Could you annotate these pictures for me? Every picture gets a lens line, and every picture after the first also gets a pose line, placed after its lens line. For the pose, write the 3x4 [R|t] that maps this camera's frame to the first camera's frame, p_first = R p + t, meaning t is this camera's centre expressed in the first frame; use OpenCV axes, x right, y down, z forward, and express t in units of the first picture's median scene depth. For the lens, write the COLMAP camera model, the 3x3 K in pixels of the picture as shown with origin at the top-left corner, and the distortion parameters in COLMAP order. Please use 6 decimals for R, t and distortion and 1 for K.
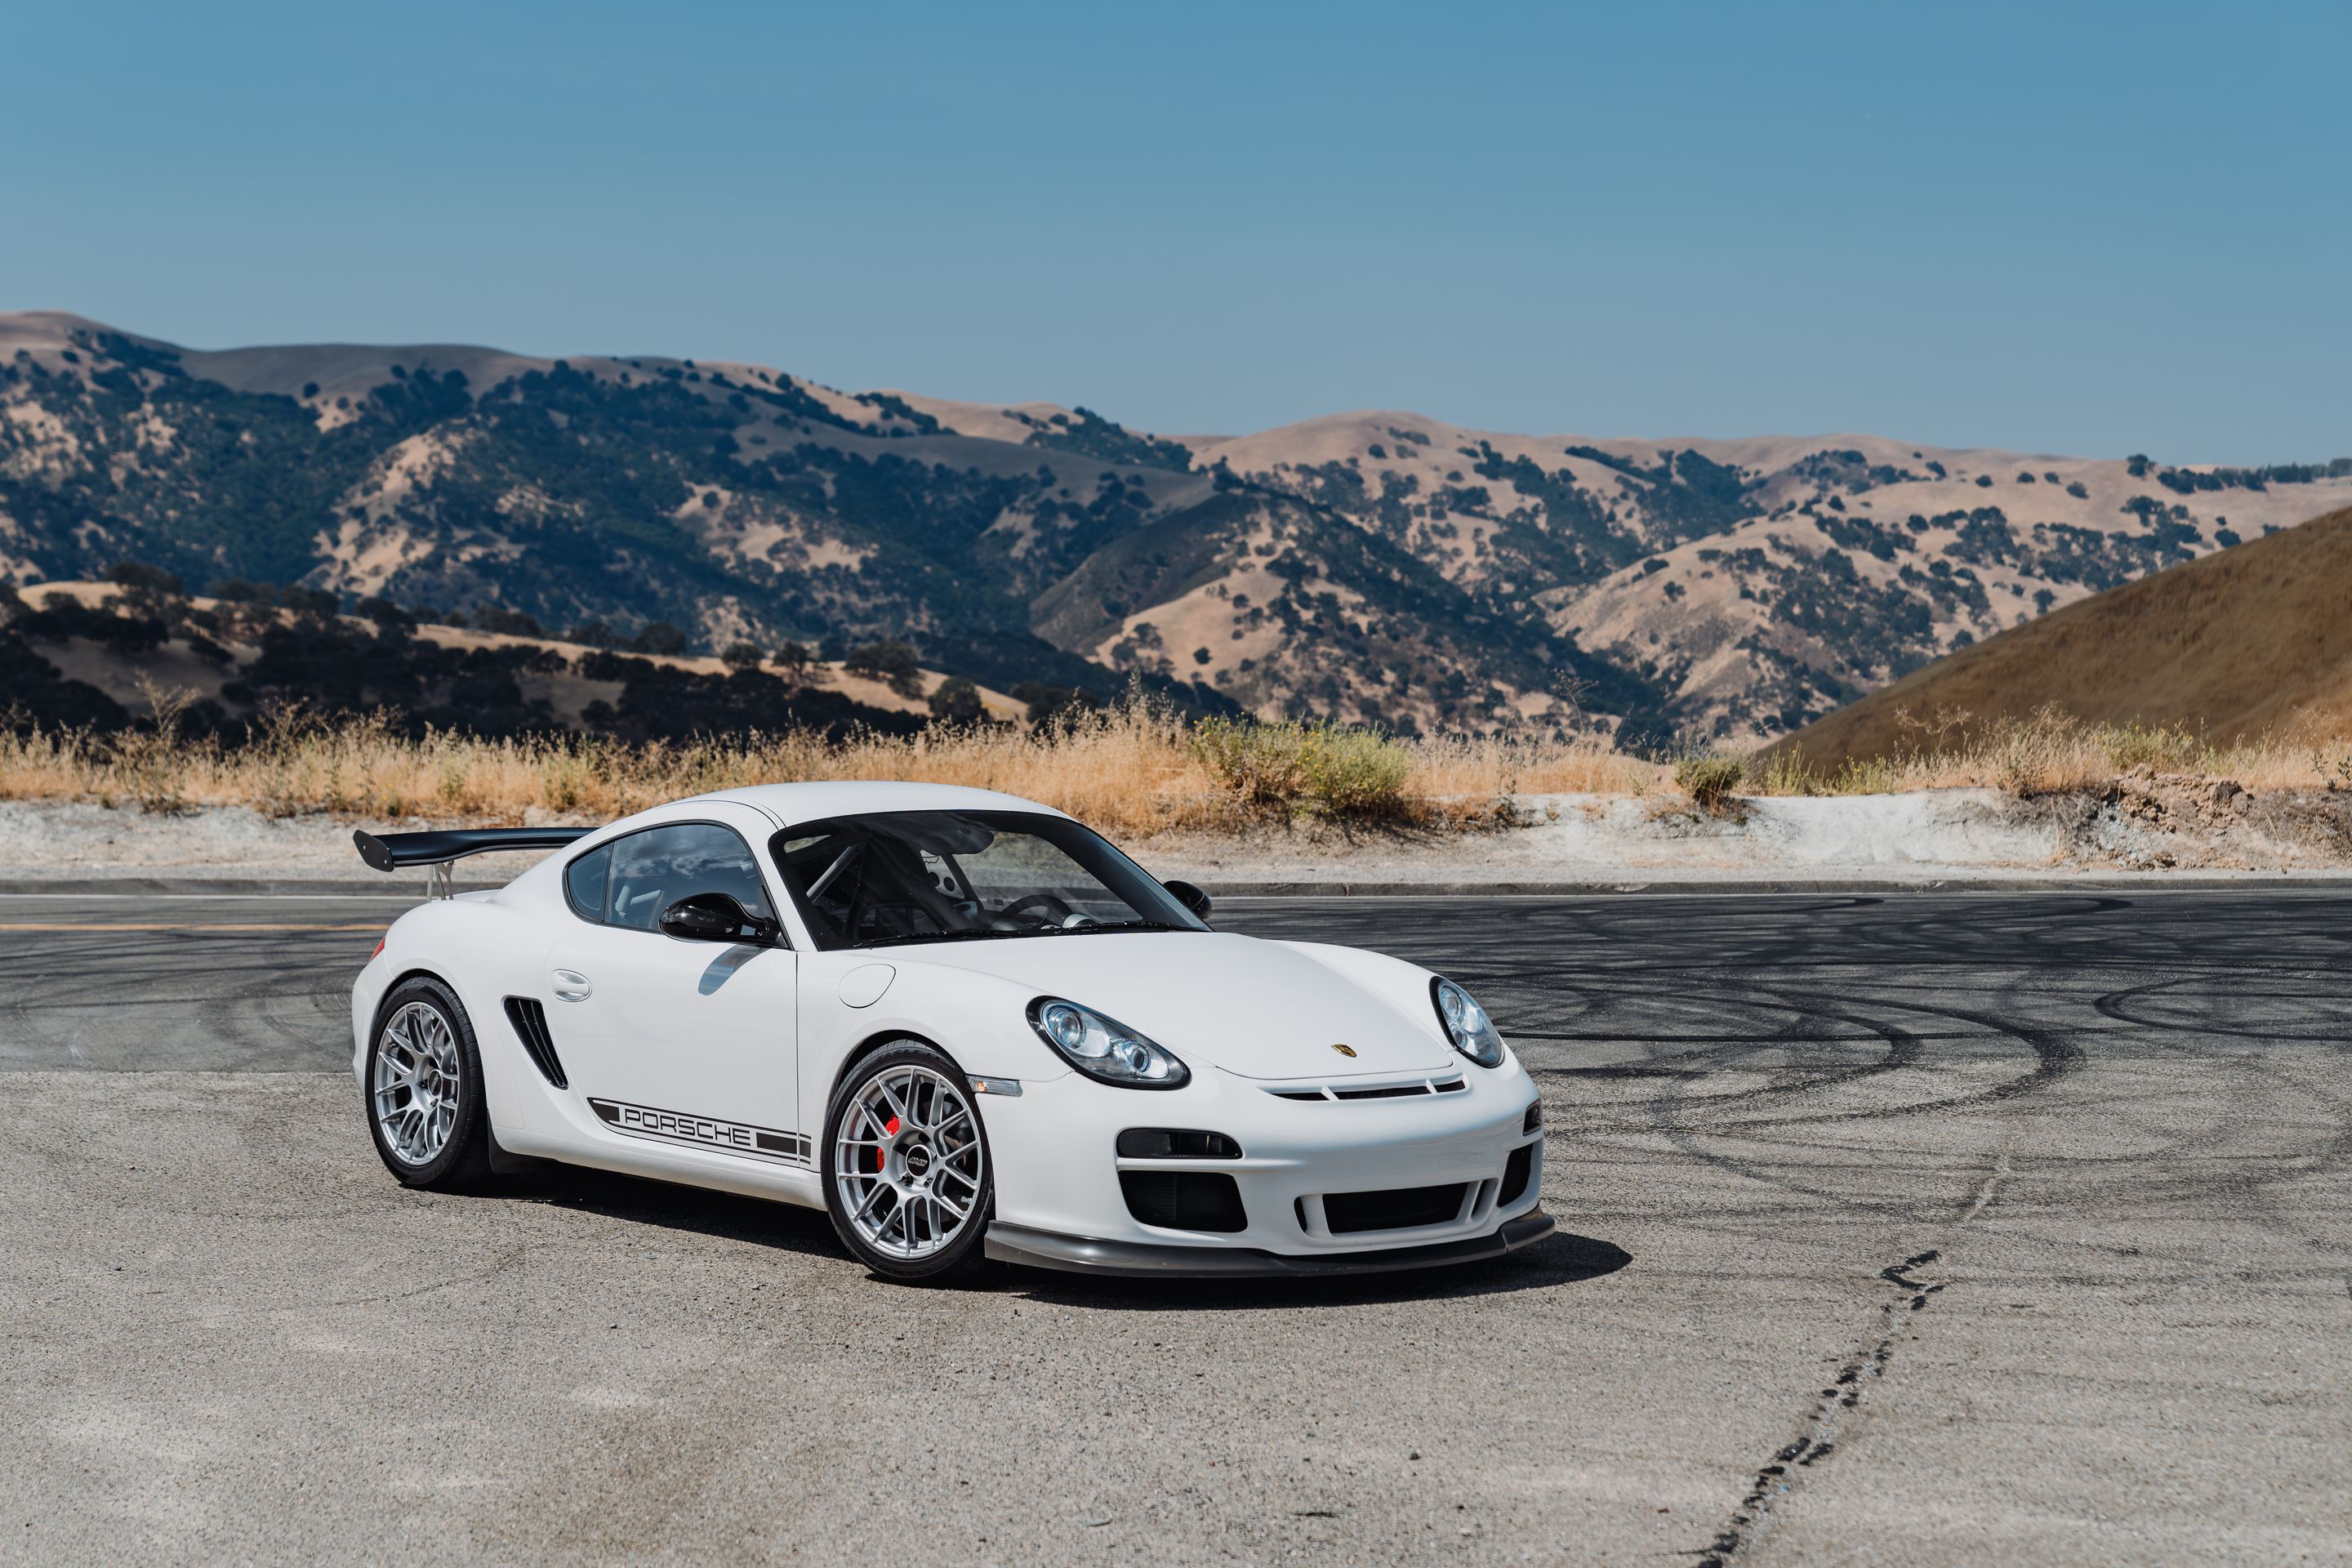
lens RADIAL K [[4325.8, 0, 1179.8], [0, 4325.8, 675.6], [0, 0, 1]] dist [0.011816, 0.088961]
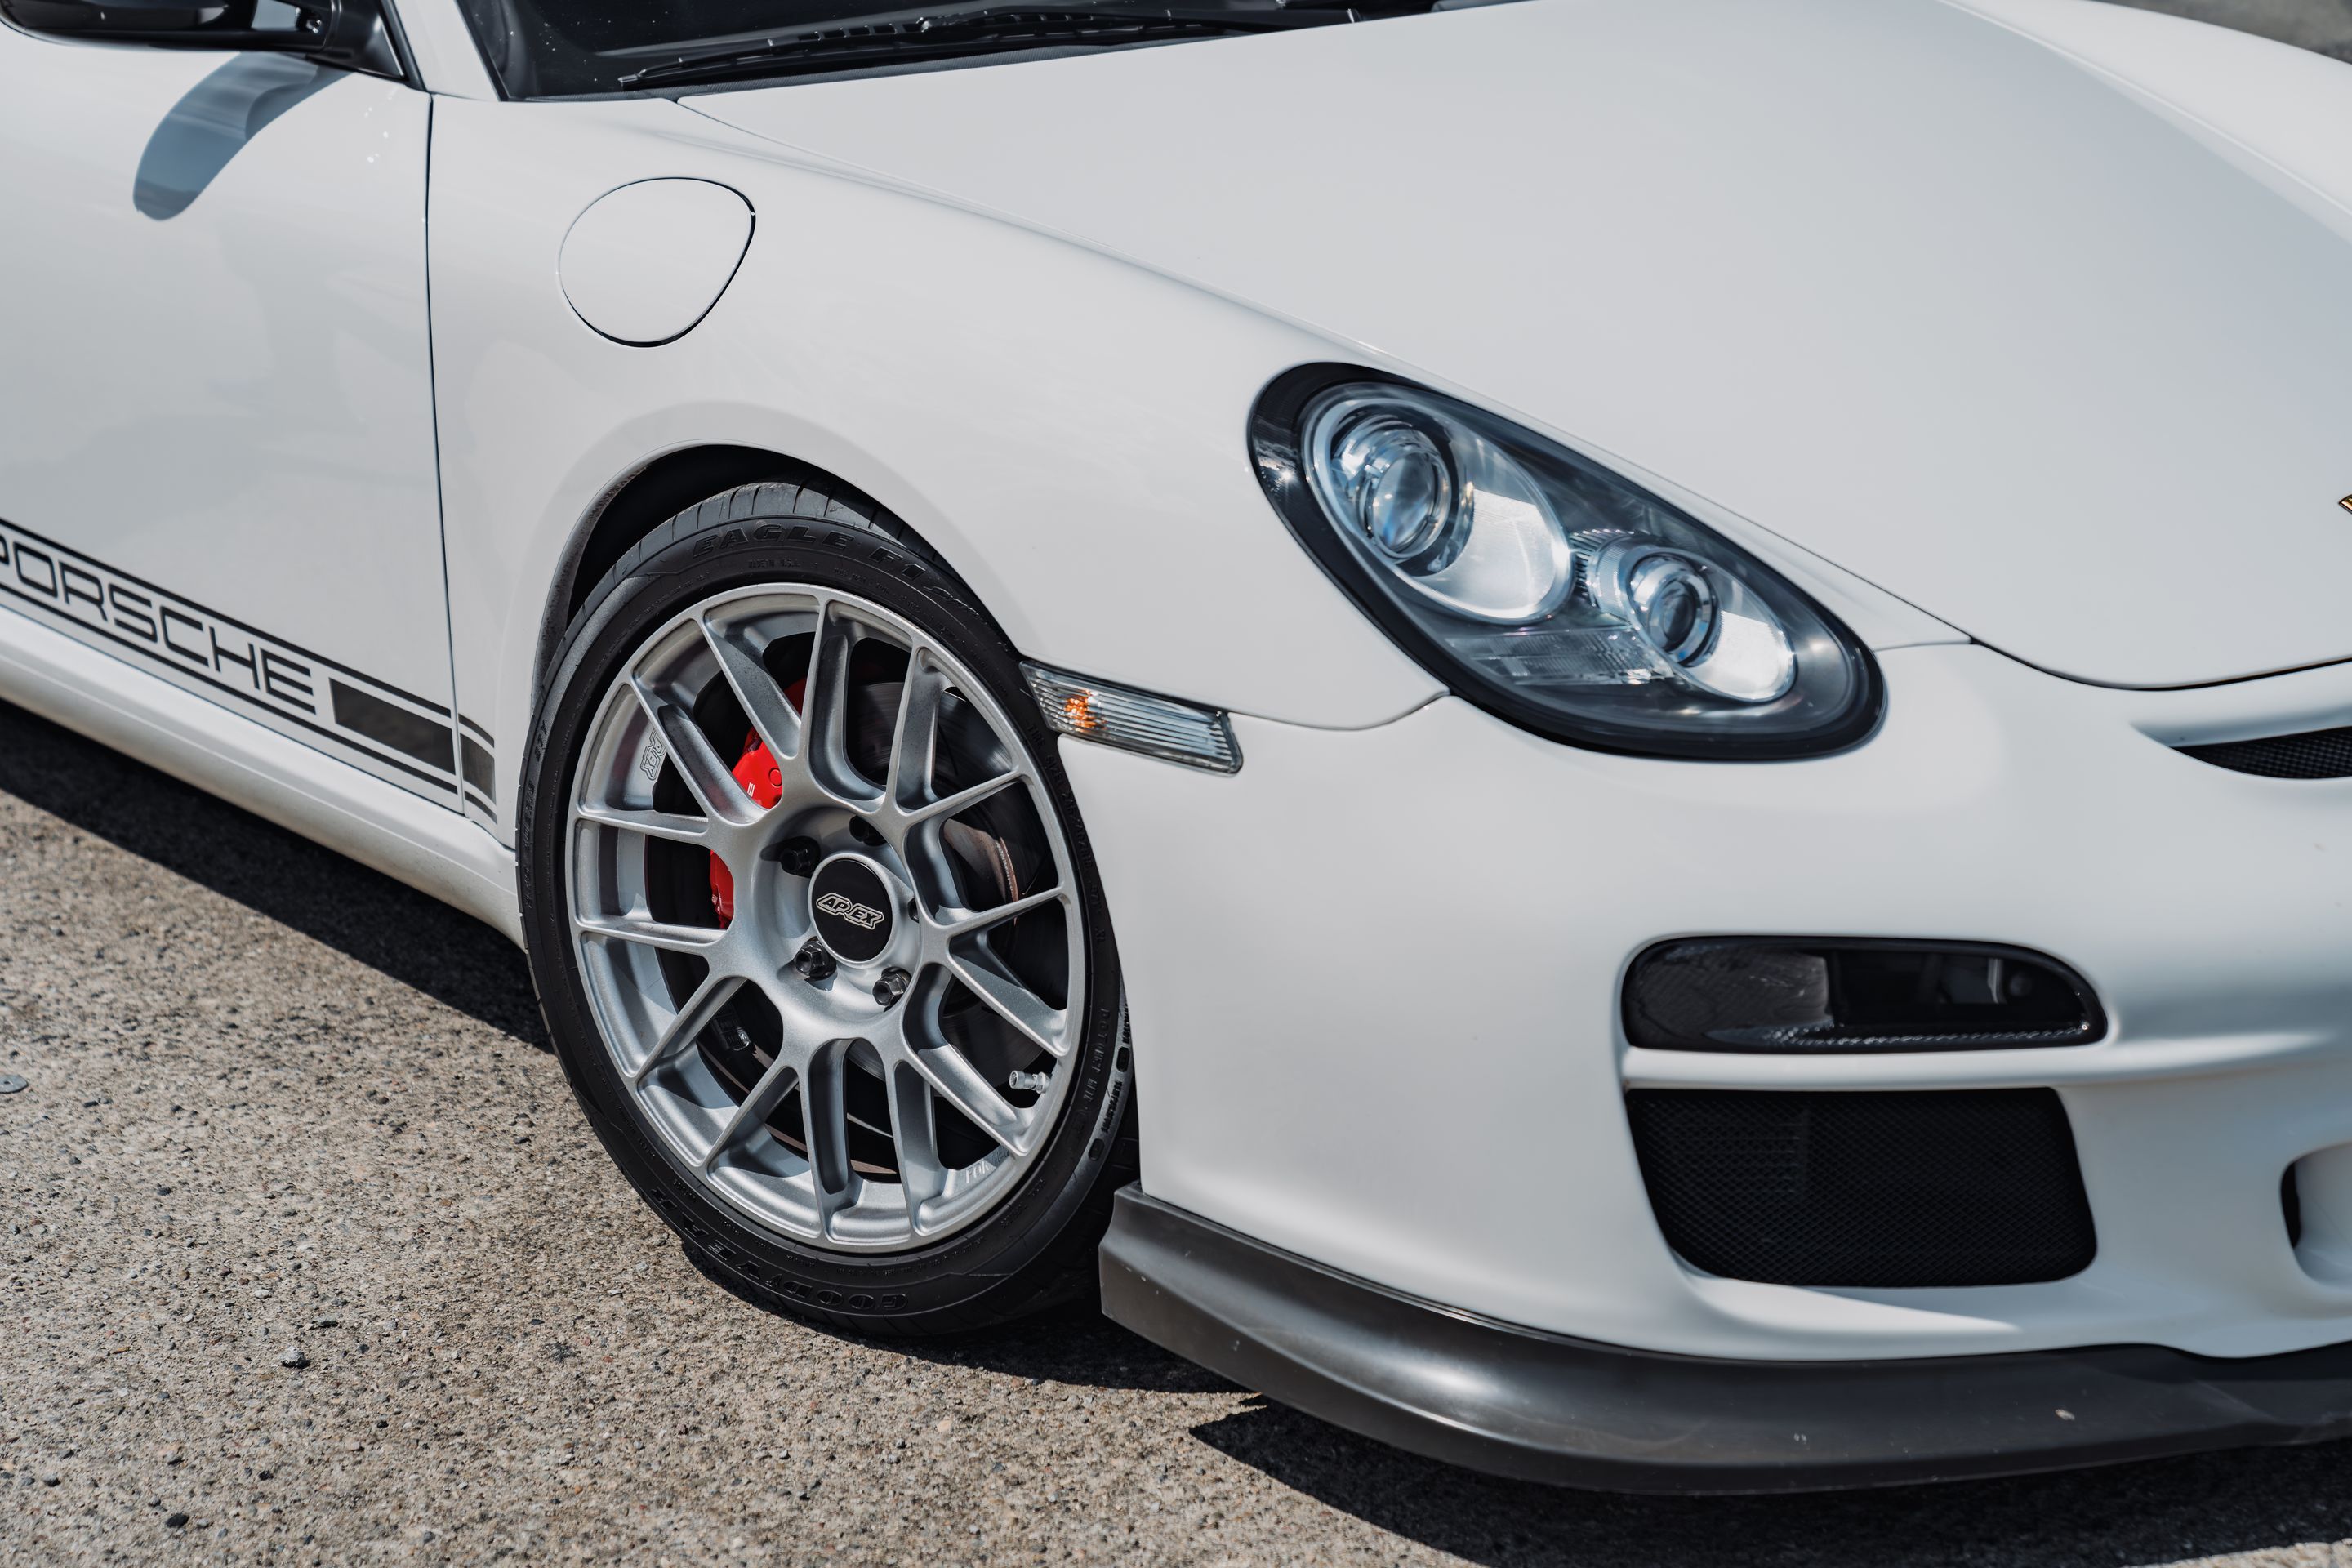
lens RADIAL K [[4325.8, 0, 1179.8], [0, 4325.8, 675.6], [0, 0, 1]] dist [0.011816, 0.088961]
pose [[0.999927, -0.004163, 0.011357, -0.007132], [0.000605, 0.954937, 0.296807, 0.002325], [-0.012081, -0.296779, 0.954870, 0.124119]]
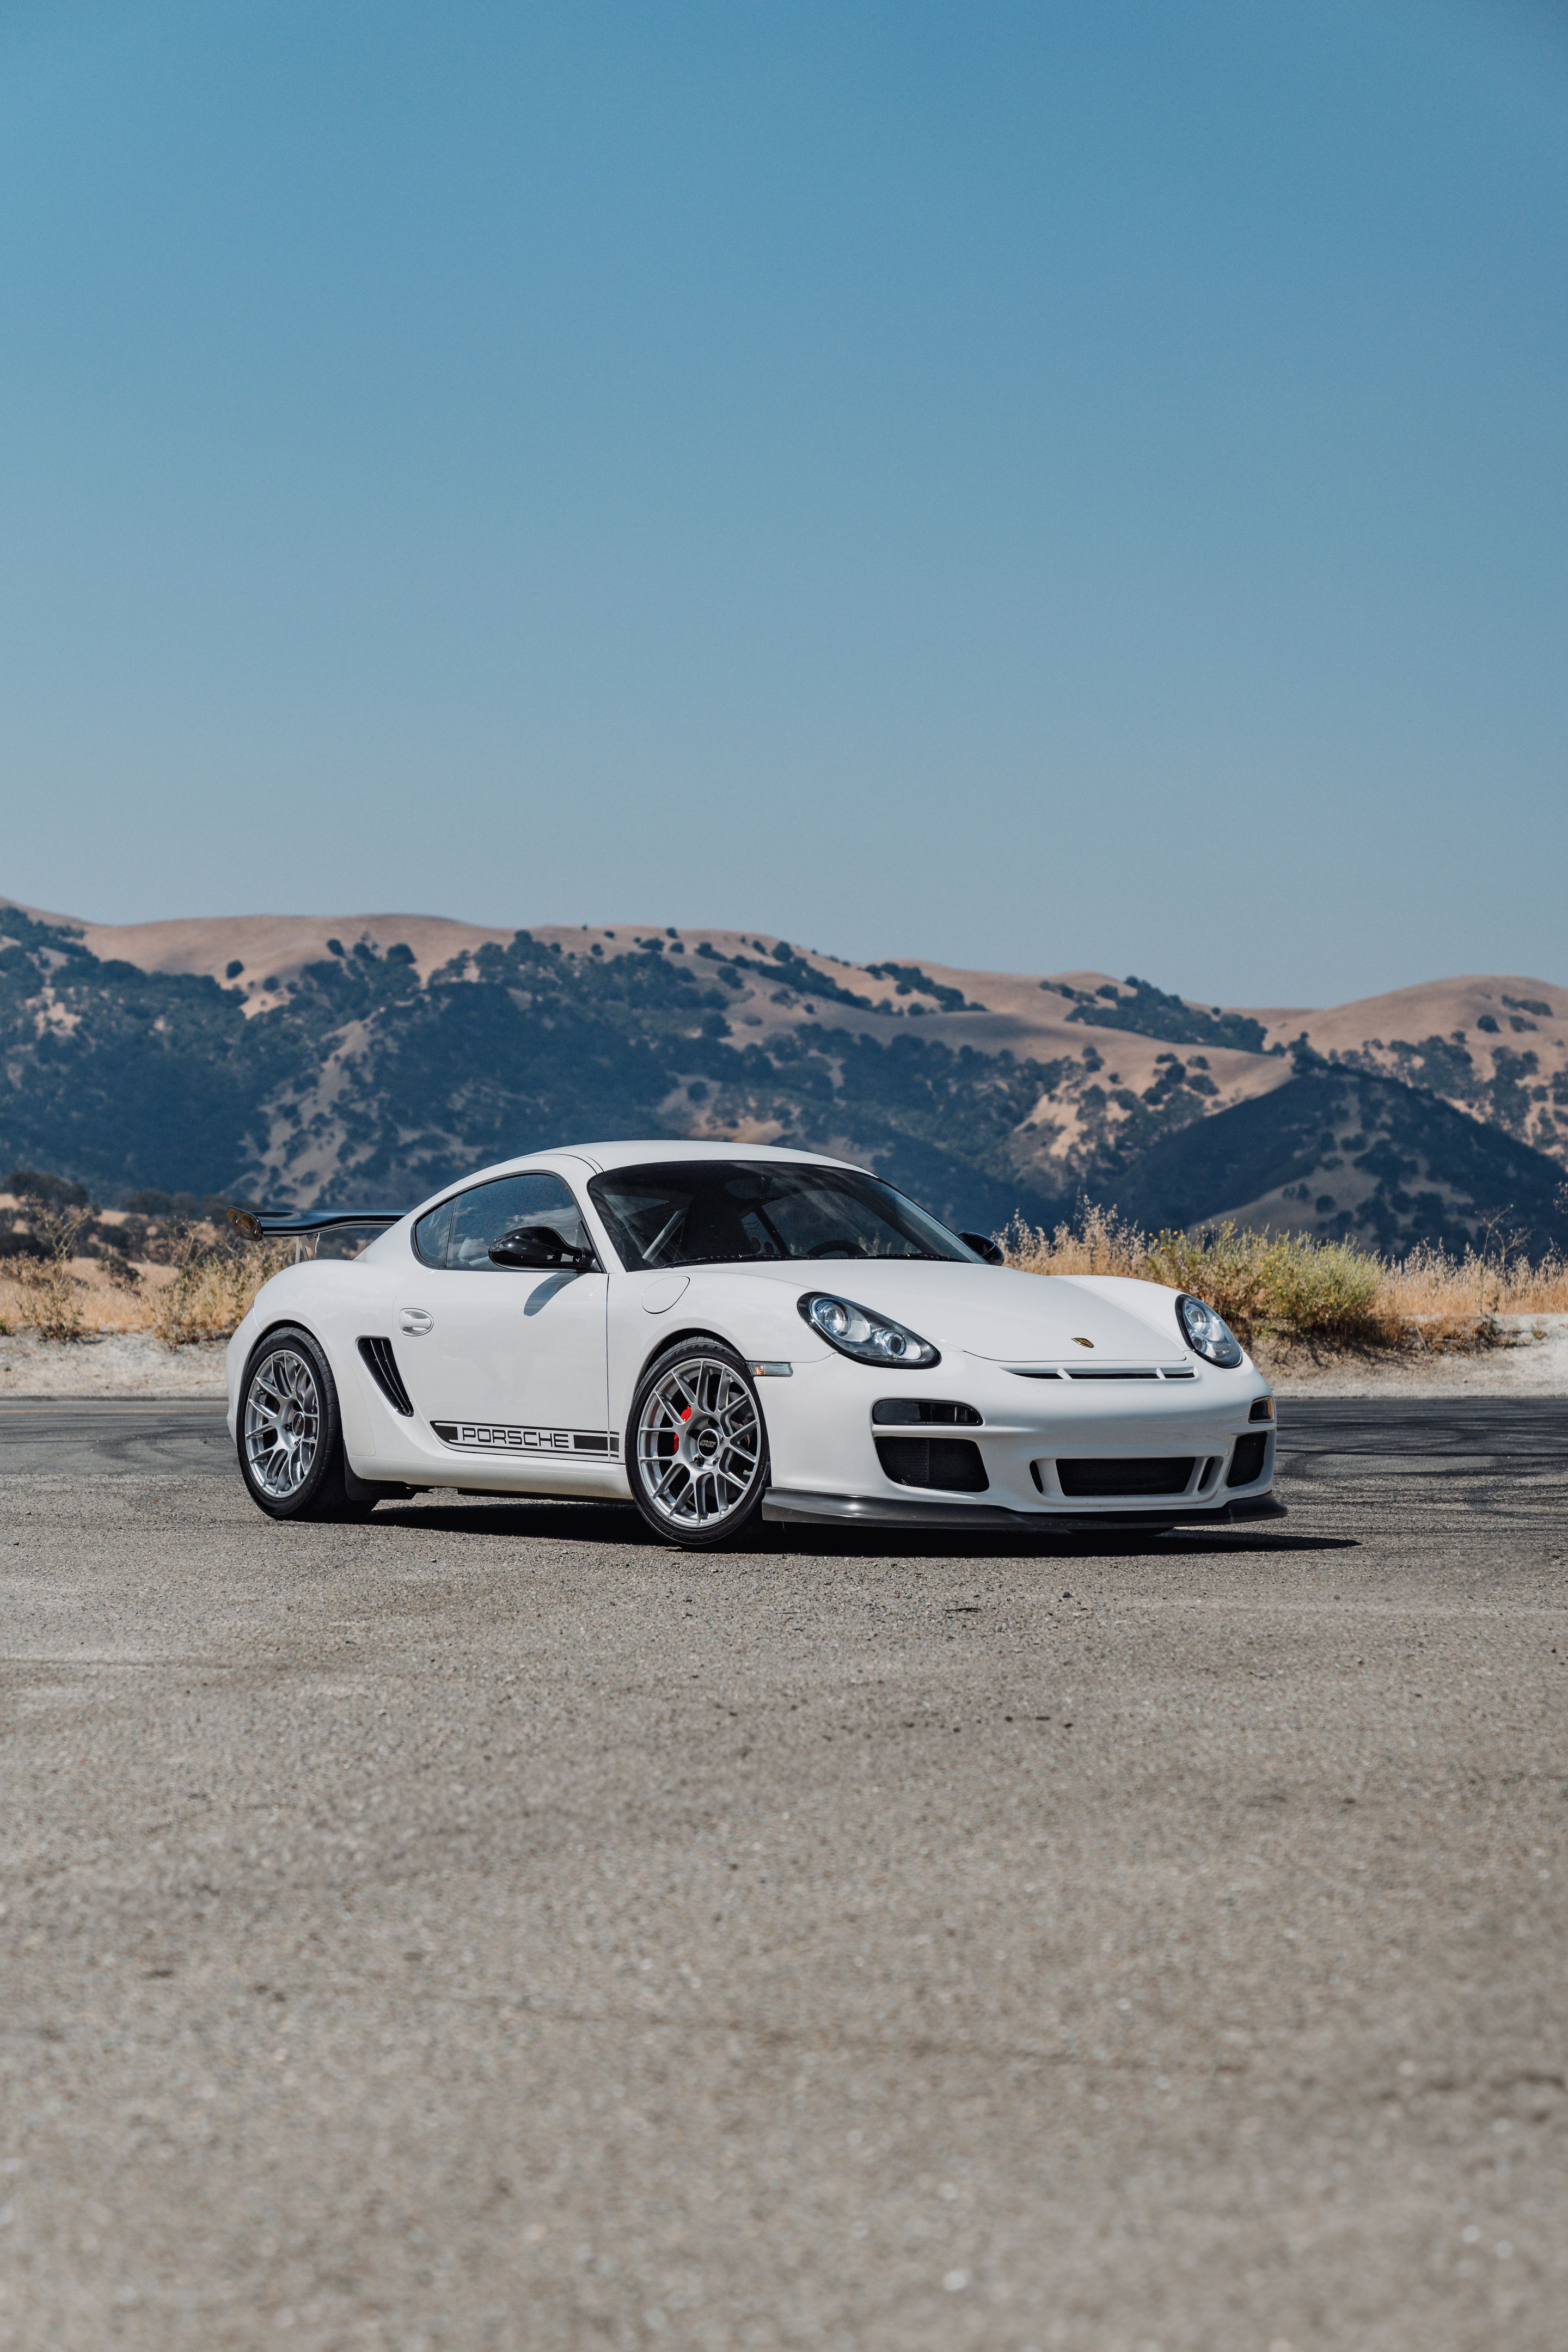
lens RADIAL K [[5487.7, 0, 784.0], [0, 5487.7, 1176.0], [0, 0, 1]] dist [0.043694, 0.205762]
pose [[0.994832, -0.010789, -0.100960, 0.017783], [0.007126, 0.999306, -0.036565, 0.016057], [0.101285, 0.035657, 0.994218, -0.072578]]
